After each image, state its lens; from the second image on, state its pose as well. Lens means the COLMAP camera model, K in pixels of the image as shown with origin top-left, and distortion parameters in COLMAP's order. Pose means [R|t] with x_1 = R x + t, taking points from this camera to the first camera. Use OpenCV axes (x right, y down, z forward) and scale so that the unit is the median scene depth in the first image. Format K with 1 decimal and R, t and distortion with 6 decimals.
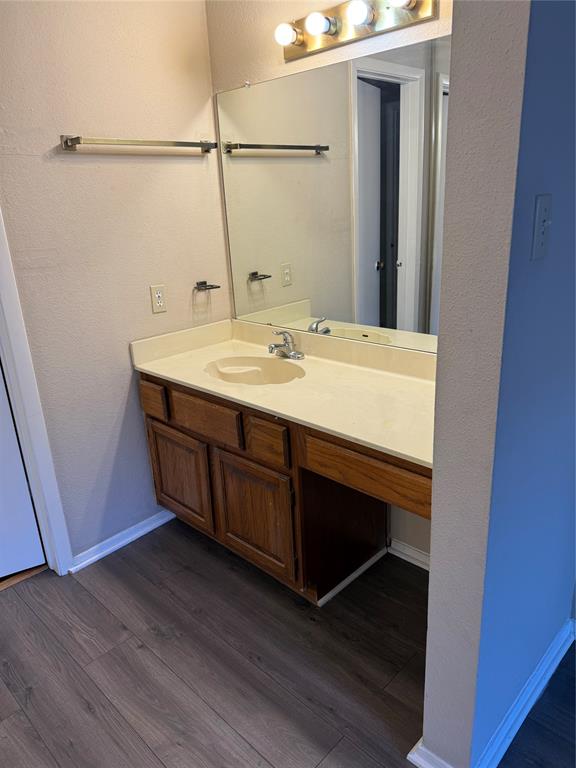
lens RADIAL K [[527.5, 0, 288.0], [0, 527.5, 384.0], [0, 0, 1]] dist [-0.005233, 0.000500]
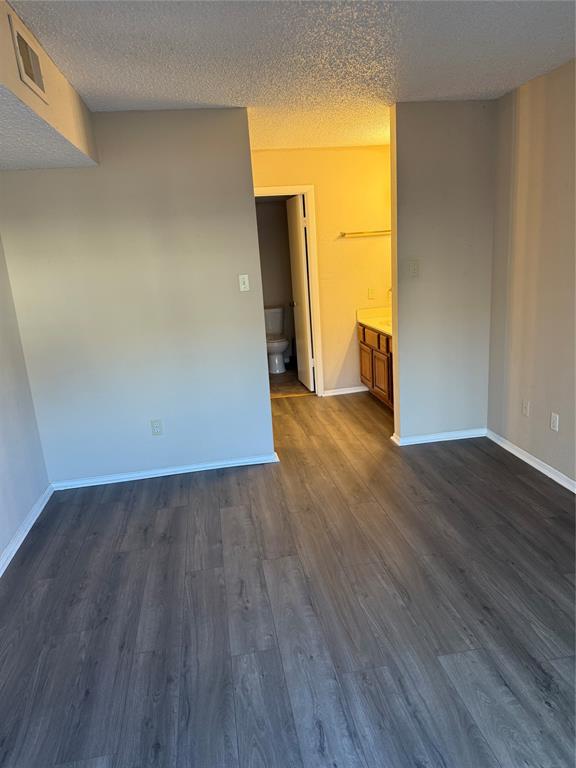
lens RADIAL K [[527.5, 0, 288.0], [0, 527.5, 384.0], [0, 0, 1]] dist [-0.005233, 0.000500]
pose [[0.793523, 0.125494, -0.595460, 1.050399], [-0.144137, 0.989421, 0.016442, 0.292201], [0.591224, 0.072781, 0.803217, -1.263000]]
